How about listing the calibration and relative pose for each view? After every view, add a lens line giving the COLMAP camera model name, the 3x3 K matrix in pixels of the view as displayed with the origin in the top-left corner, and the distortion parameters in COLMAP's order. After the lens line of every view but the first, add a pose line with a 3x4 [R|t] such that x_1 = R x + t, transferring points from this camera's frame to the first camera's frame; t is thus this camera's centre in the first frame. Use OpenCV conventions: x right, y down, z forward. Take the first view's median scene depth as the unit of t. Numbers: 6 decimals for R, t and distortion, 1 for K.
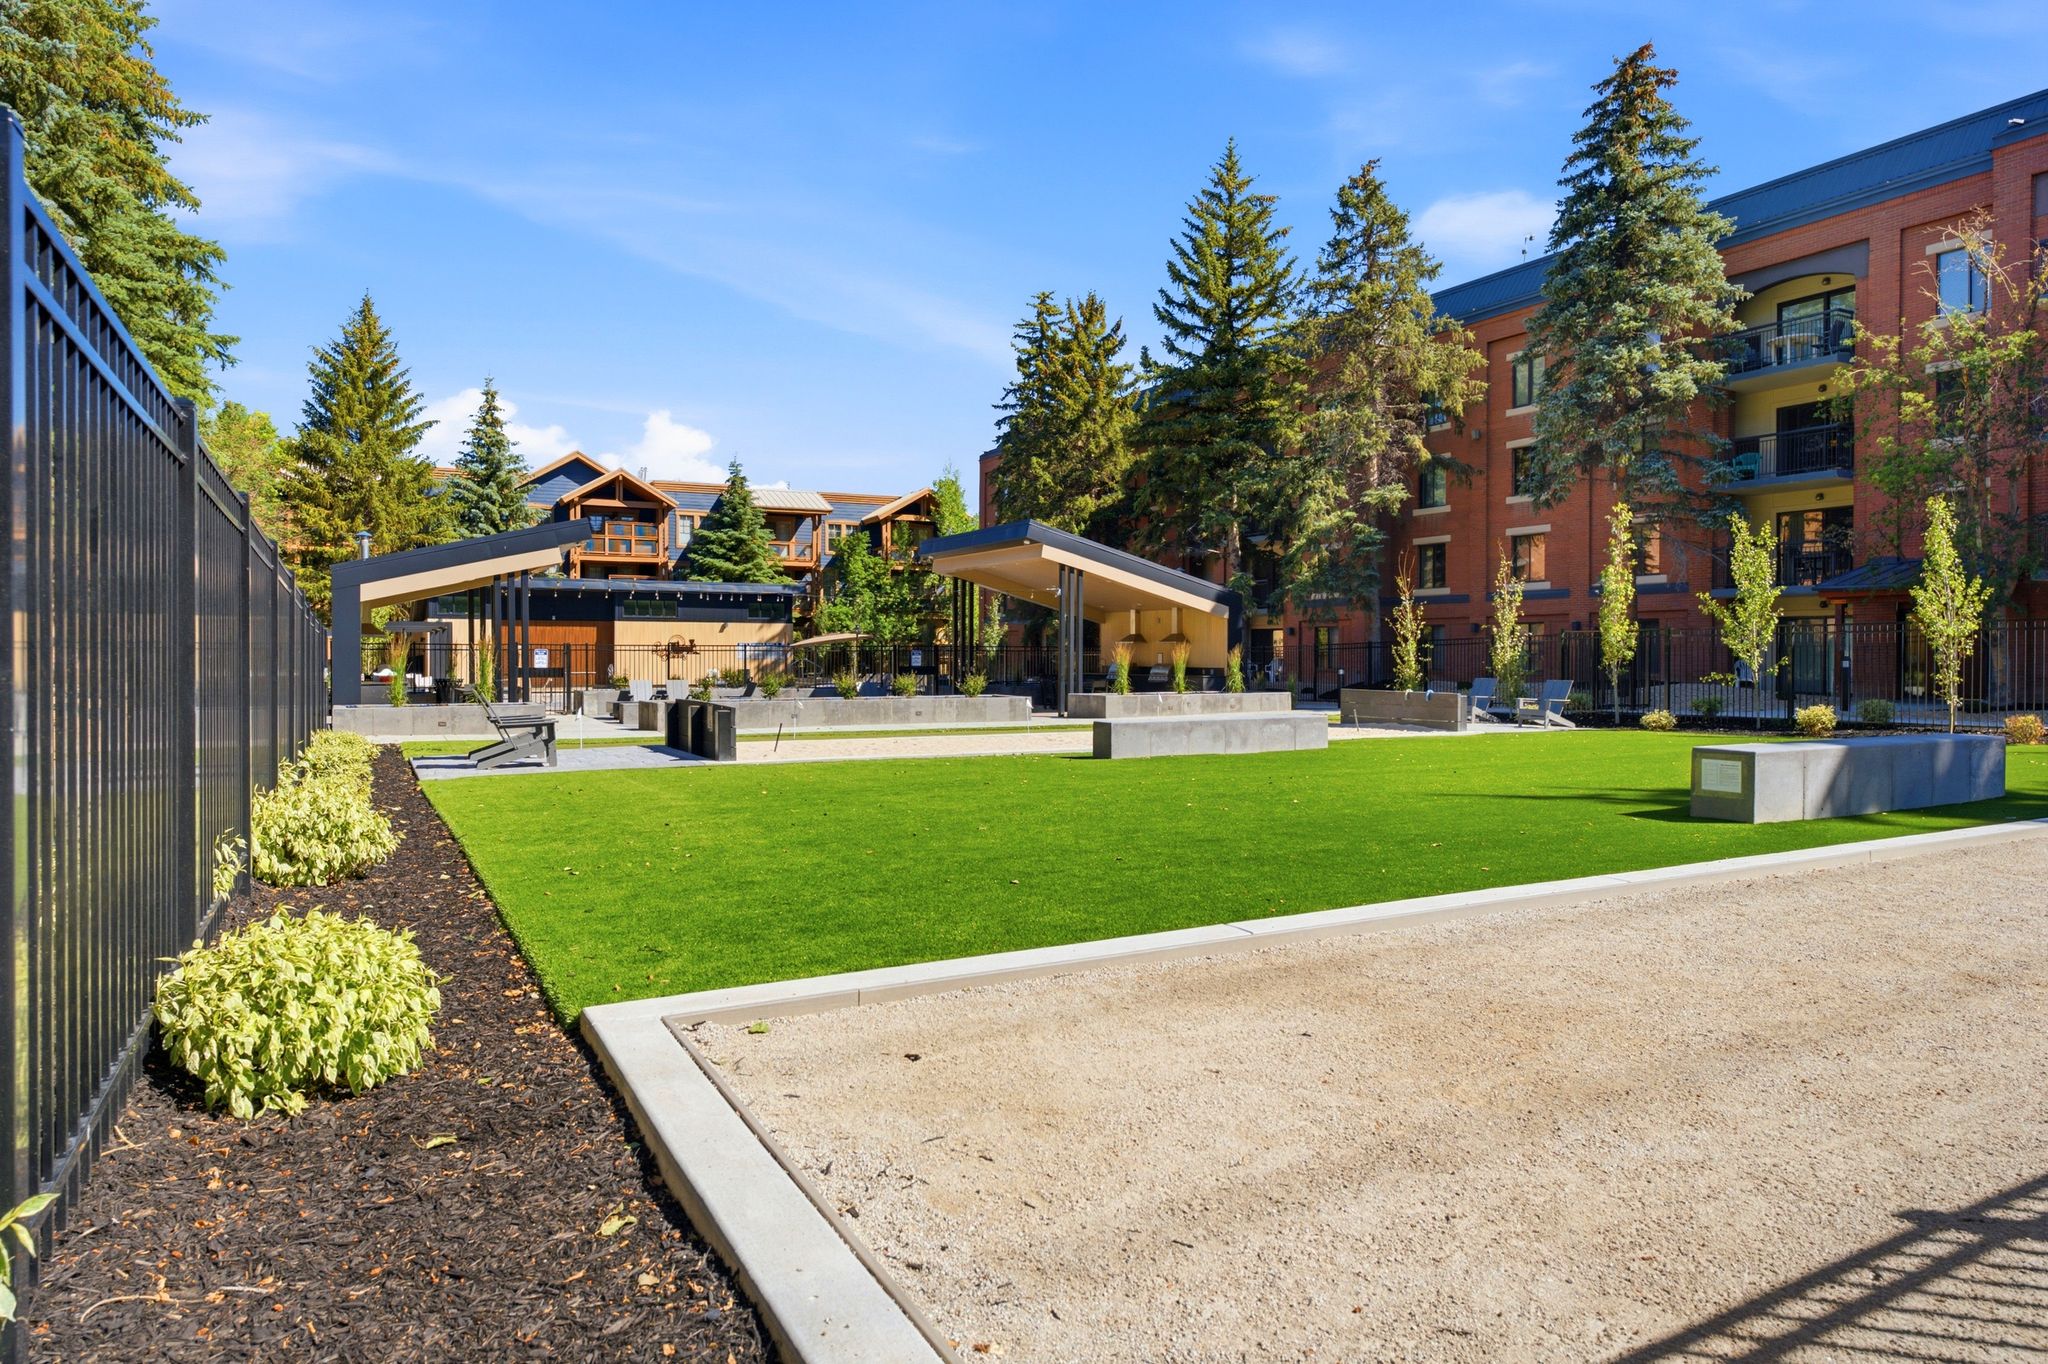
lens RADIAL K [[1209.8, 0, 1020.8], [0, 1209.8, 674.9], [0, 0, 1]] dist [-0.009730, 0.001809]
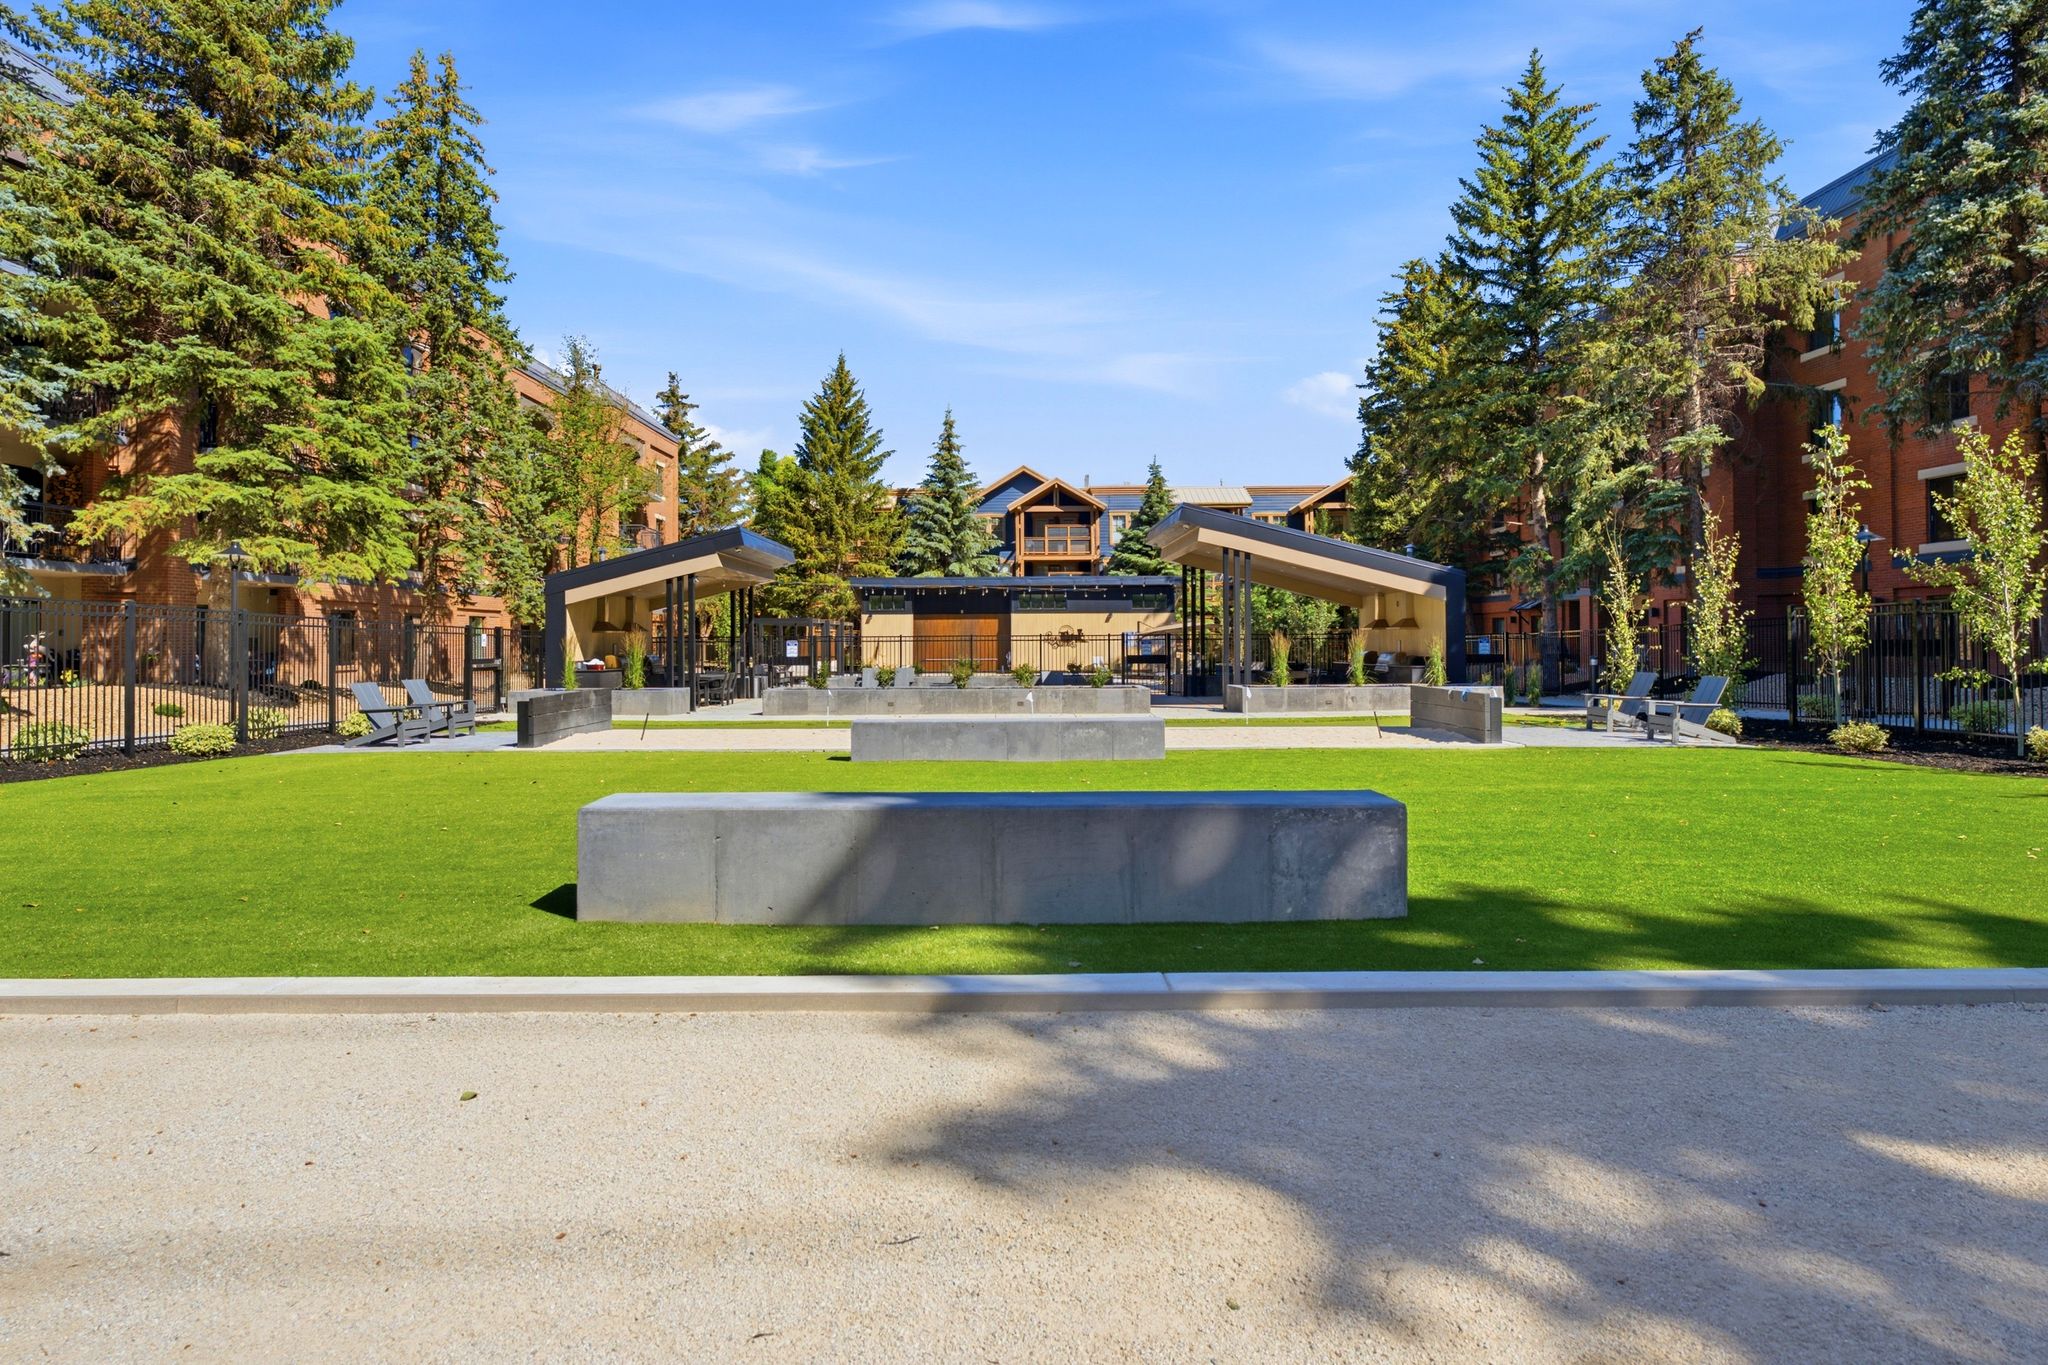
lens RADIAL K [[1113.8, 0, 1013.1], [0, 1113.8, 633.9], [0, 0, 1]] dist [-0.003971, -0.001785]
pose [[0.877512, -0.009064, -0.479468, 0.158314], [-0.002002, 0.999743, -0.022563, -0.002185], [0.479550, 0.020759, 0.877269, 0.085861]]
